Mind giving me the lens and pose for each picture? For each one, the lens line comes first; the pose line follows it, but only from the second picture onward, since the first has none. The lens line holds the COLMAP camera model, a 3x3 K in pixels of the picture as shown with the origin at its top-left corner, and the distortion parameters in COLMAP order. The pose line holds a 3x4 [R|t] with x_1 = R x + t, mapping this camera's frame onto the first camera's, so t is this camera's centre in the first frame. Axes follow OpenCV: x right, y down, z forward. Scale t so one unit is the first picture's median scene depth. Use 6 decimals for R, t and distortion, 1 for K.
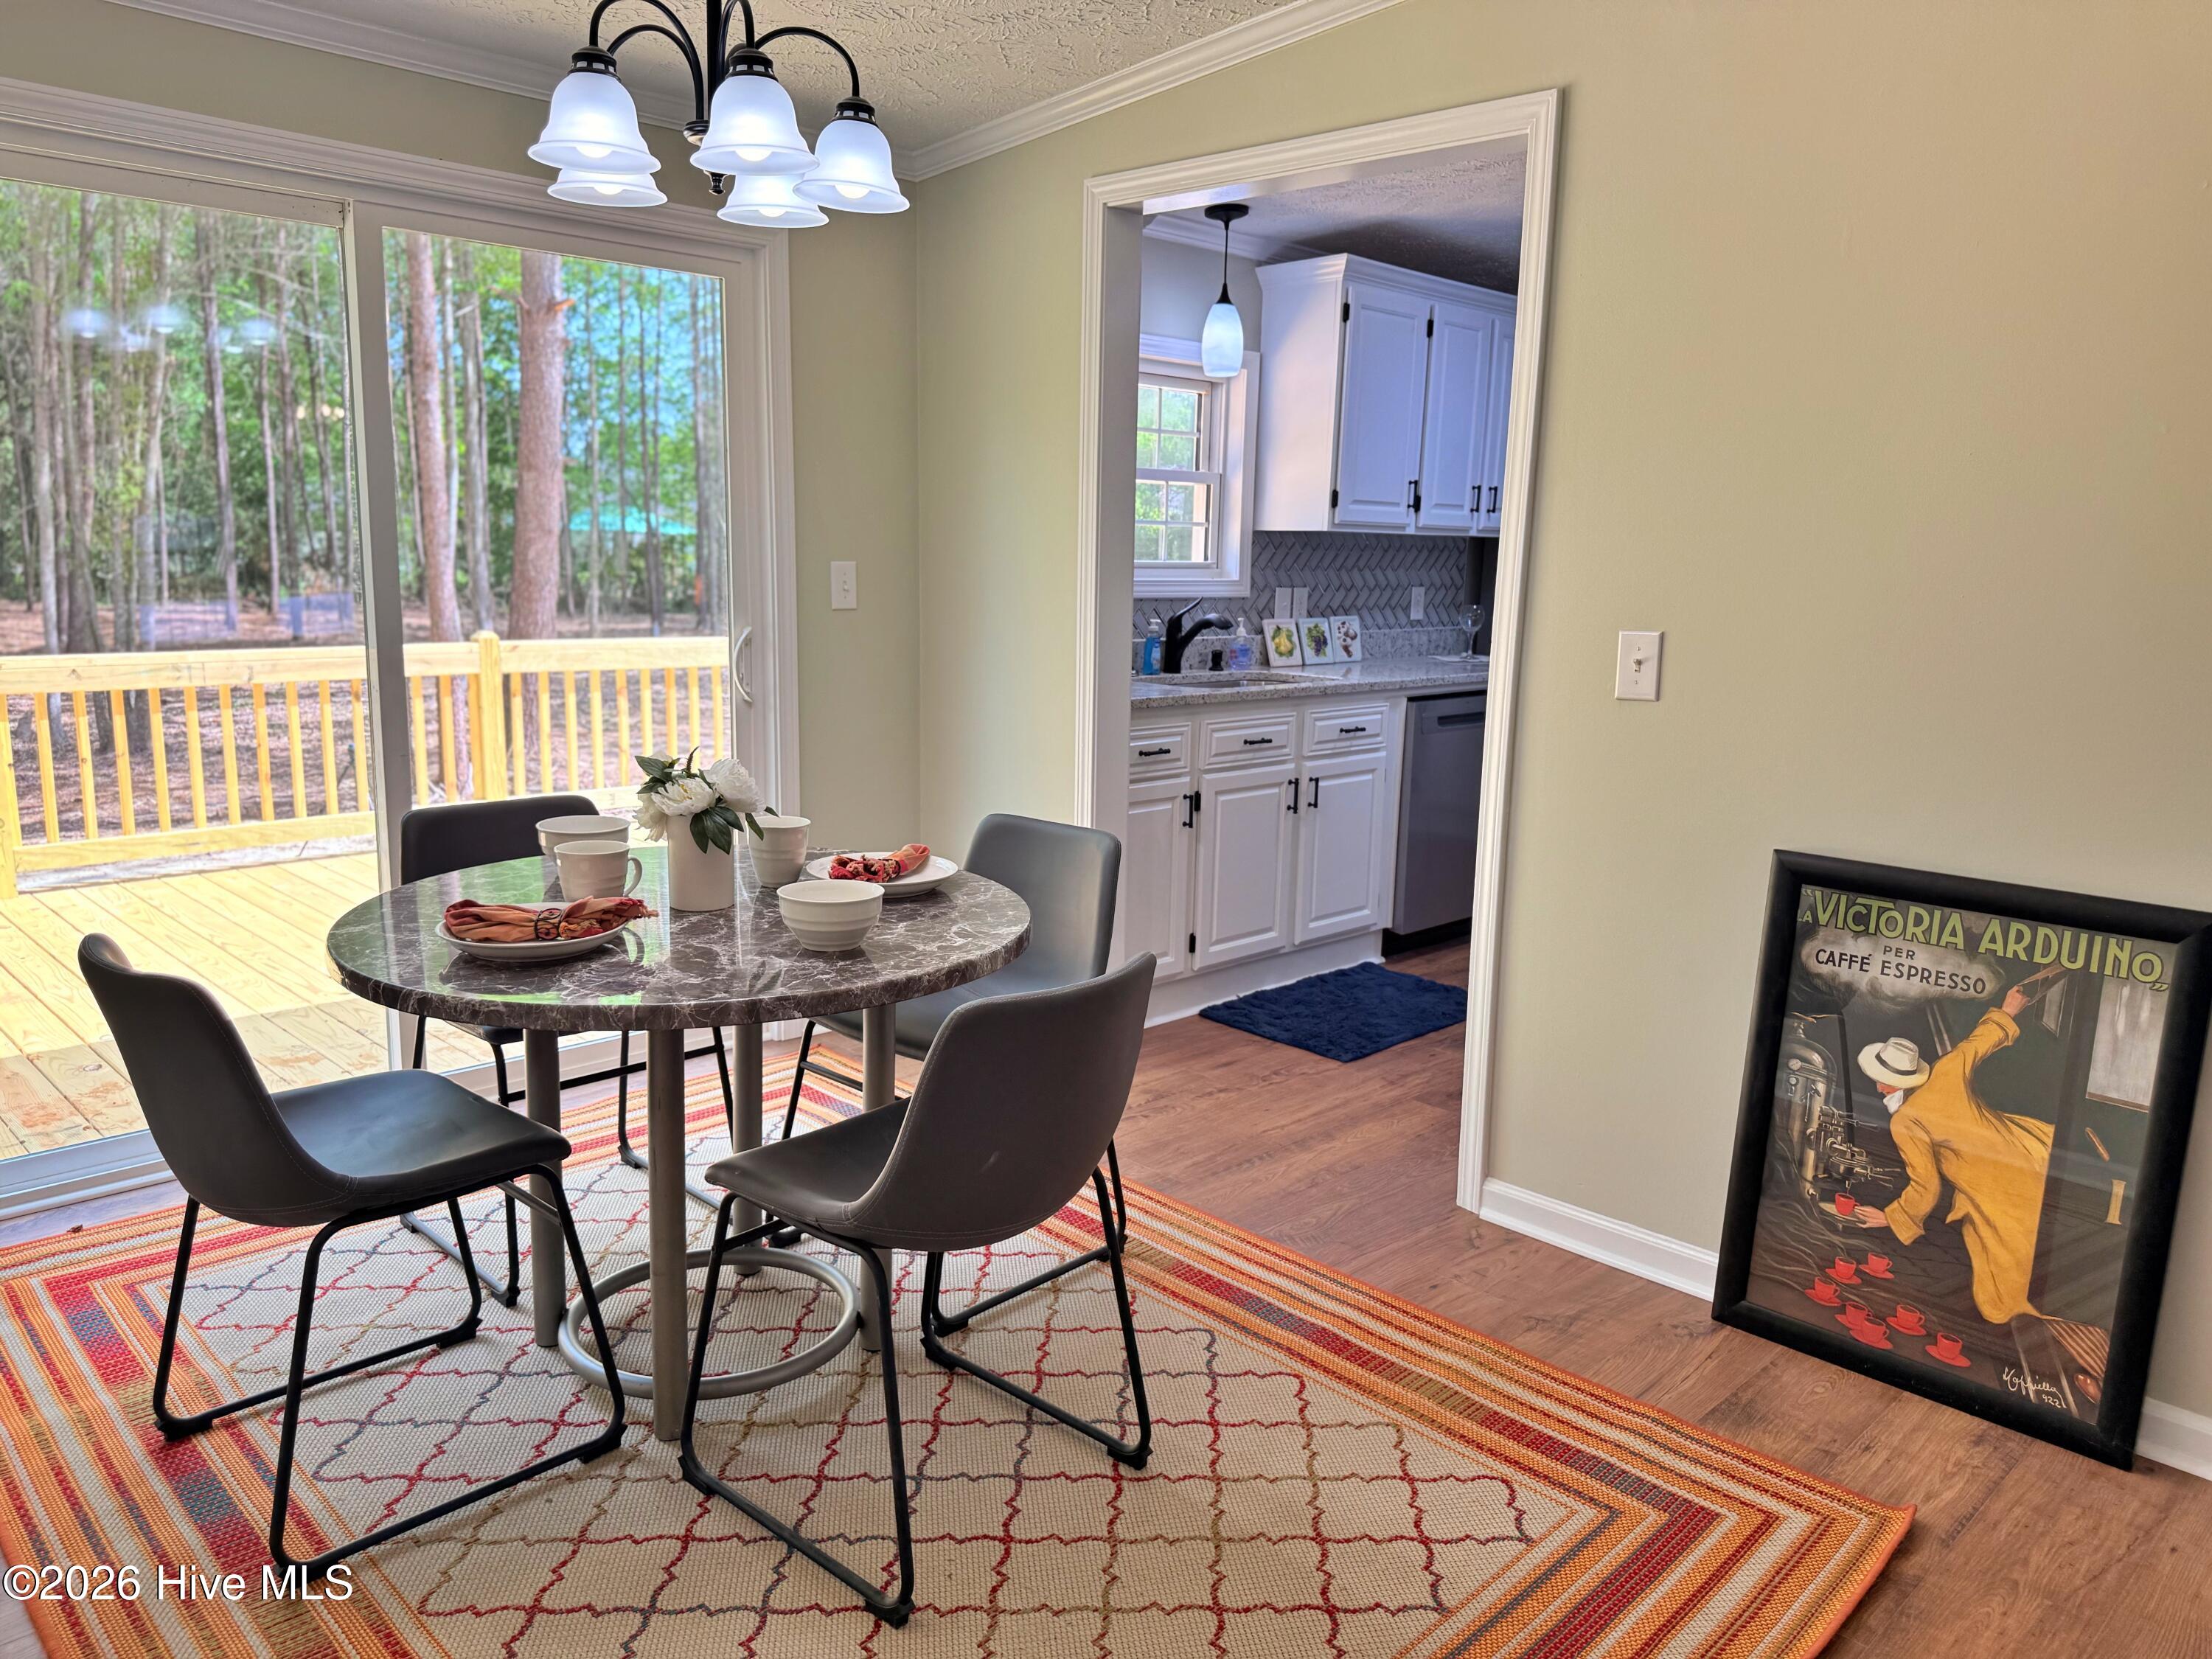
lens RADIAL K [[1560.8, 0, 1100.4], [0, 1560.8, 838.5], [0, 0, 1]] dist [0.037759, -0.043291]
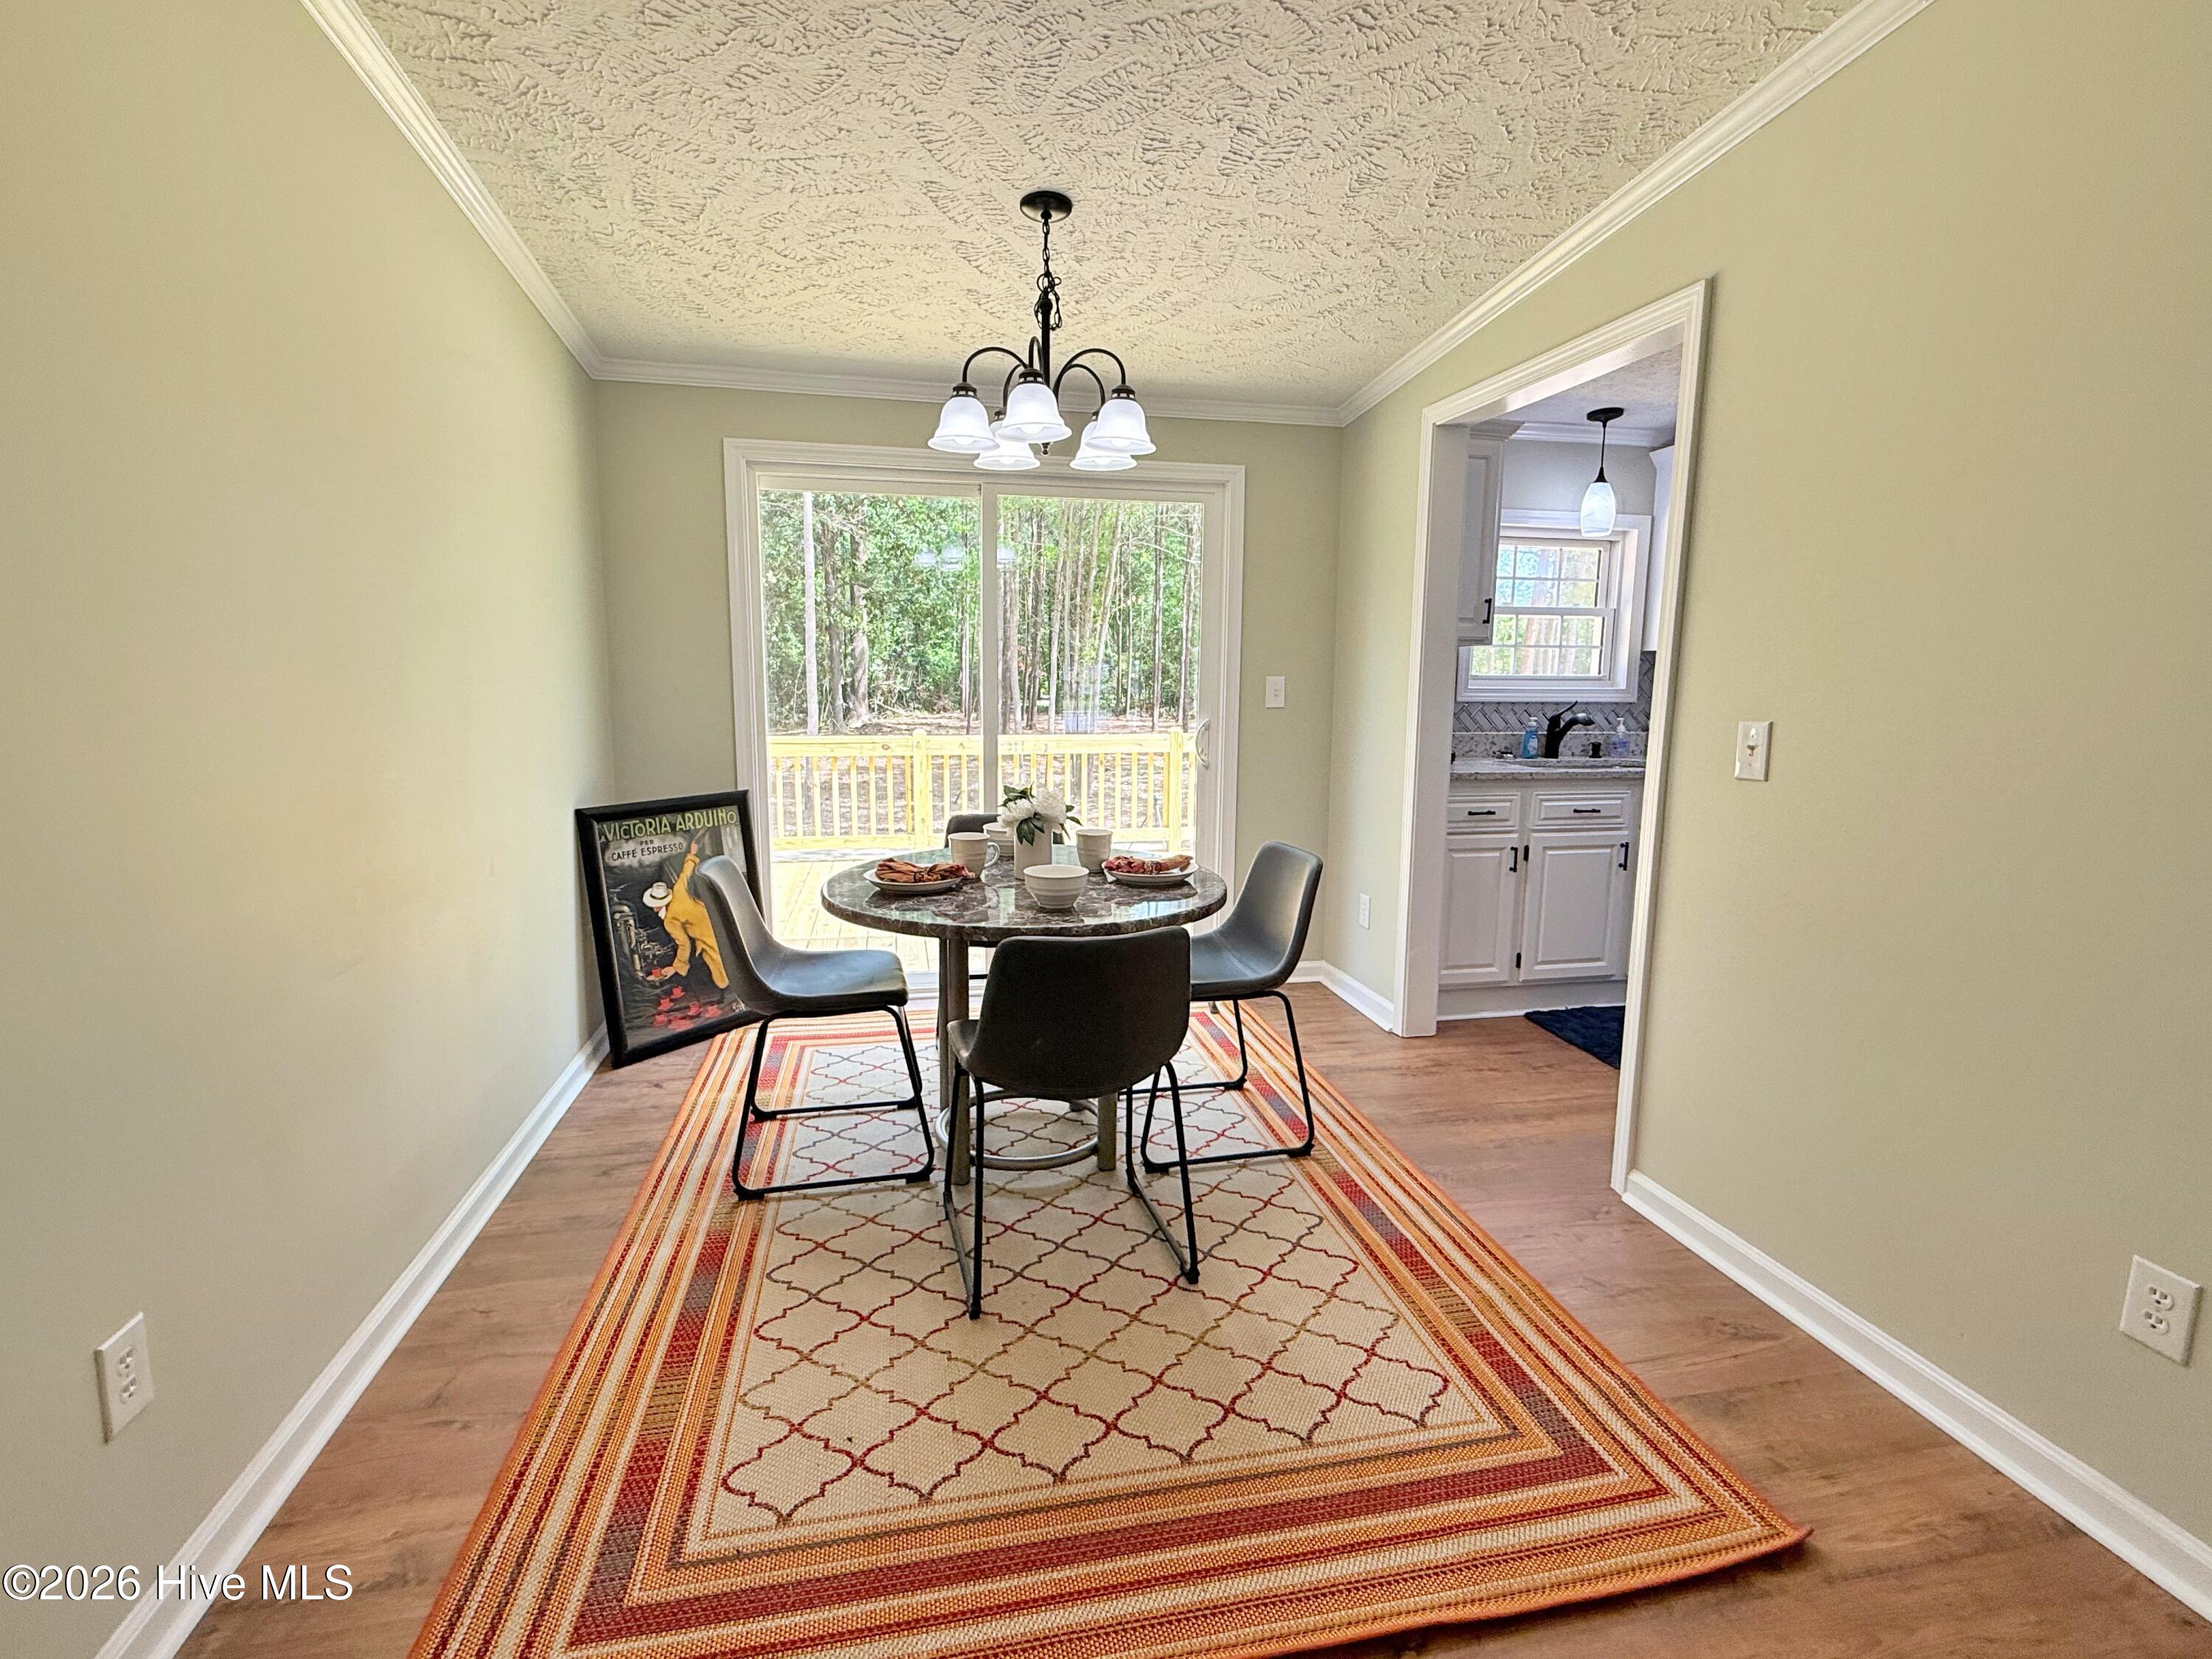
lens RADIAL K [[1037.1, 0, 1100.3], [0, 1037.1, 825.9], [0, 0, 1]] dist [0.001682, -0.001373]
pose [[0.838793, 0.063581, -0.540725, 0.283479], [-0.088549, 0.995866, -0.020263, 0.003764], [0.537201, 0.064877, 0.840955, 0.075550]]
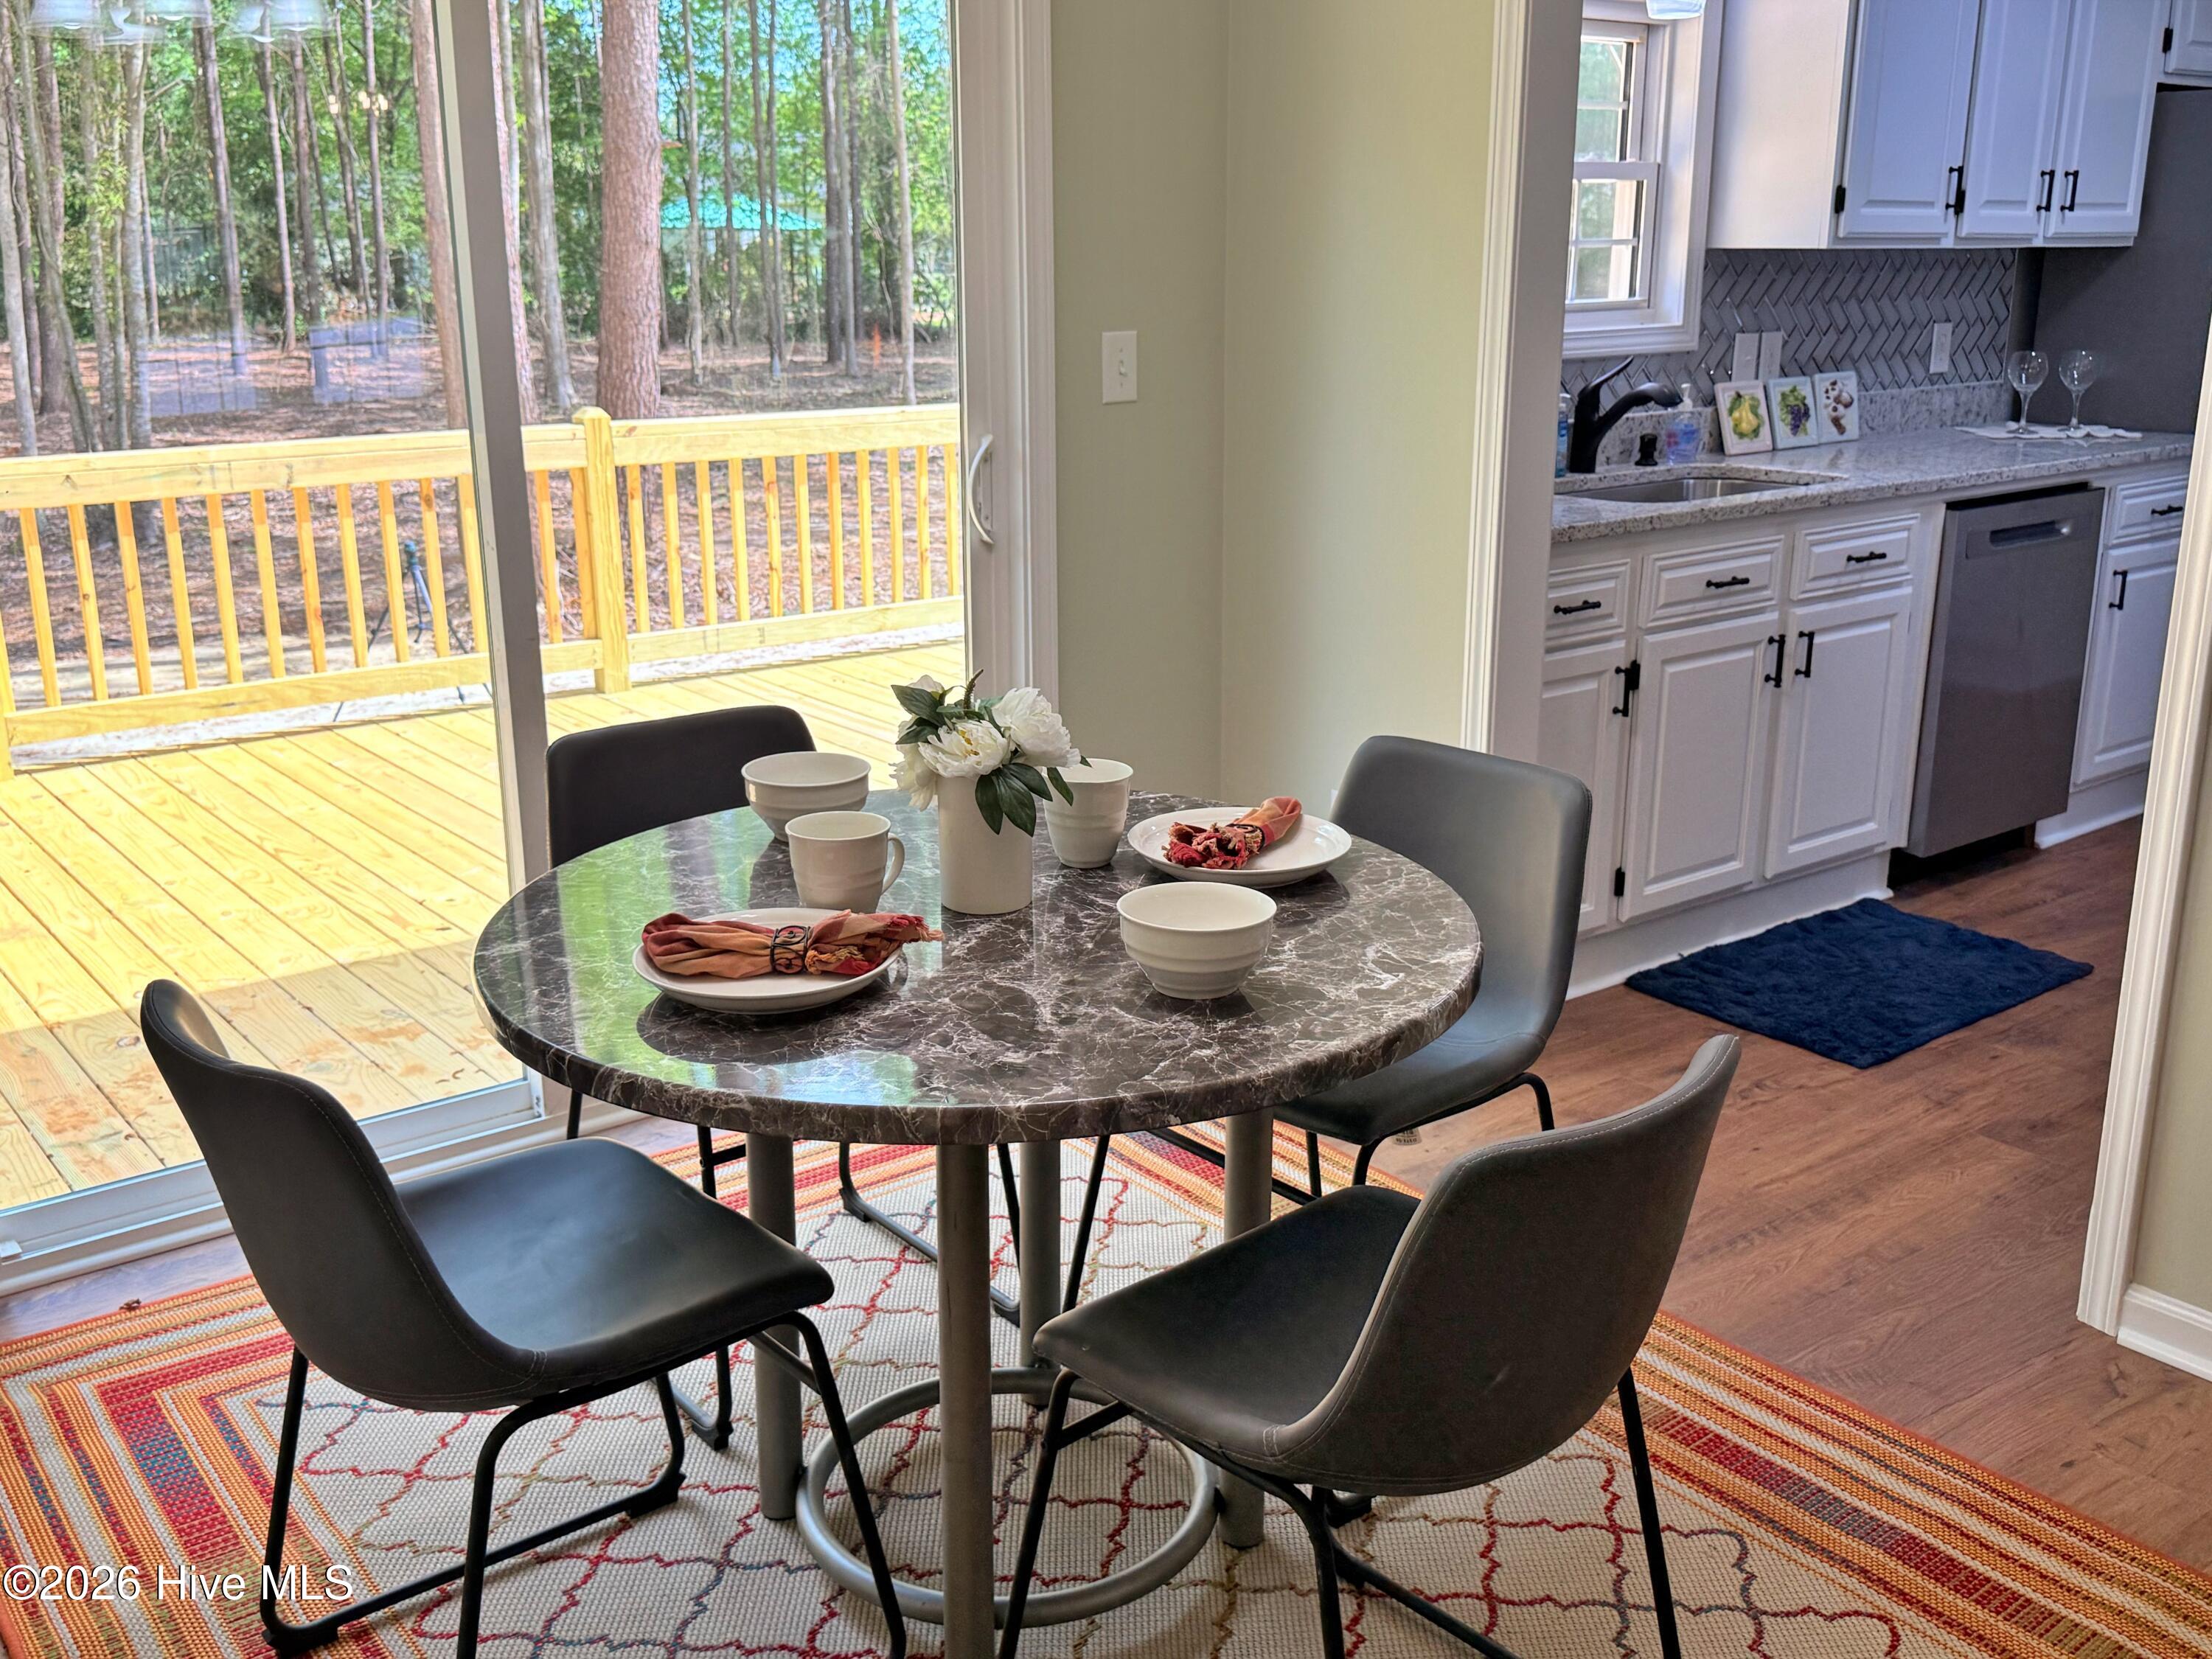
lens RADIAL K [[2102.3, 0, 1105.1], [0, 2102.3, 829.1], [0, 0, 1]] dist [0.043558, 0.000000]
pose [[0.992635, 0.006415, -0.120974, -0.066464], [0.004801, 0.995729, 0.092199, -0.051634], [0.121049, -0.092101, 0.988365, 0.076886]]
